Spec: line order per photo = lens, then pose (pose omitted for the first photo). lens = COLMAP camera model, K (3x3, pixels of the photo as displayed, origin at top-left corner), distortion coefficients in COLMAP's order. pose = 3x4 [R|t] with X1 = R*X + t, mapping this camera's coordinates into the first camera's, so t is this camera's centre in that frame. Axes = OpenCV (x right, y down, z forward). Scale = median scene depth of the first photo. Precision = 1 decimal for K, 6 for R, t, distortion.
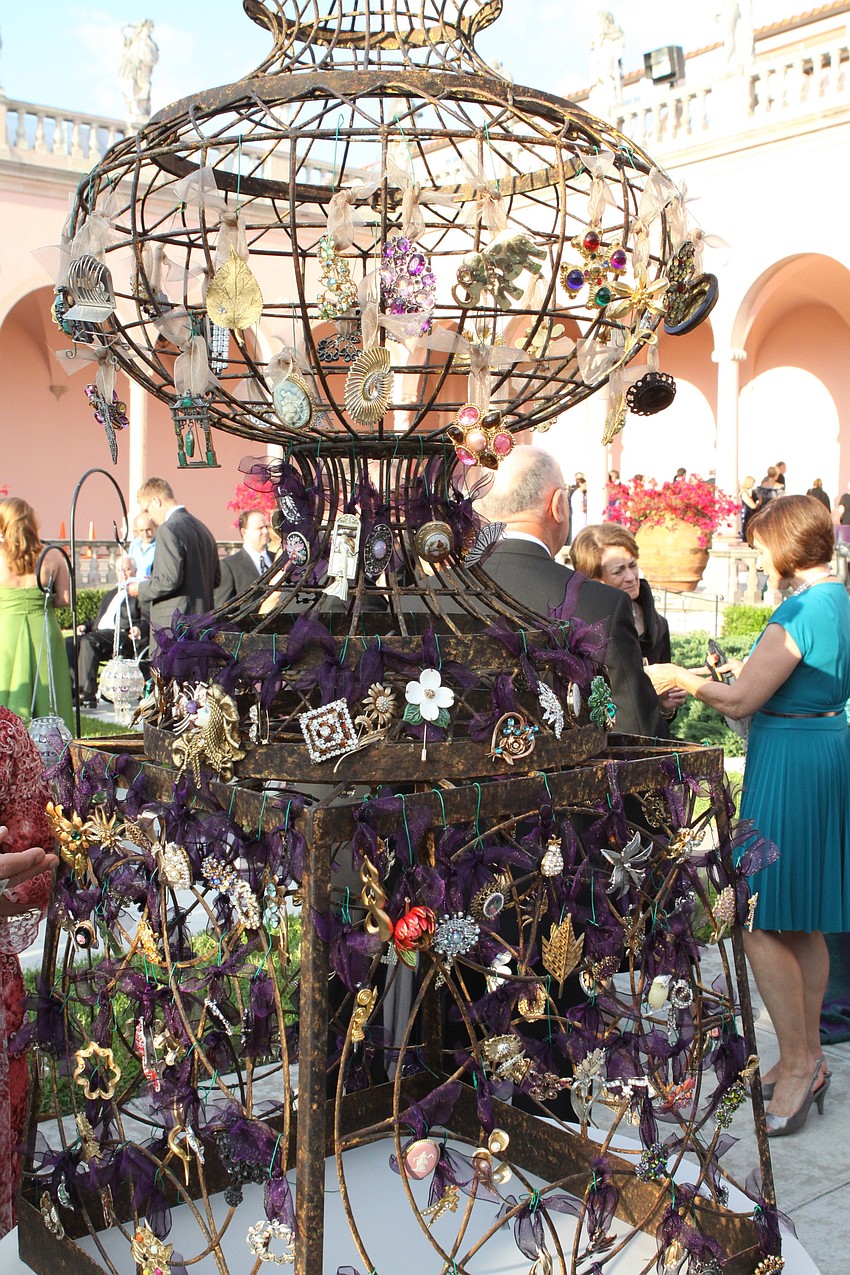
lens RADIAL K [[1416.1, 0, 420.1], [0, 1416.1, 628.2], [0, 0, 1]] dist [-0.117313, 0.120414]
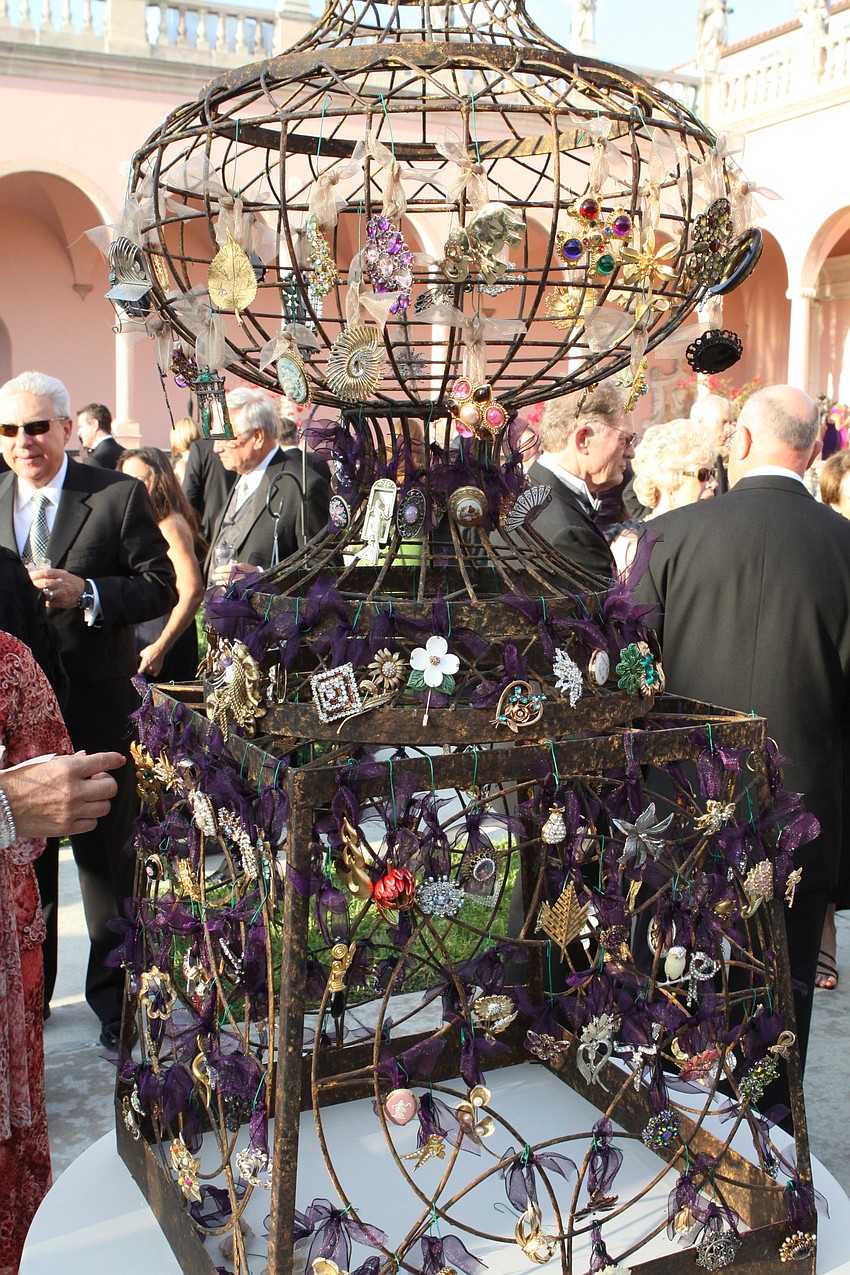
lens RADIAL K [[1416.1, 0, 420.1], [0, 1416.1, 628.2], [0, 0, 1]] dist [-0.117313, 0.120414]
pose [[0.975535, 0.027546, -0.218114, 0.218466], [-0.013680, 0.997802, 0.064831, -0.043099], [0.219420, -0.060261, 0.973768, 0.002268]]
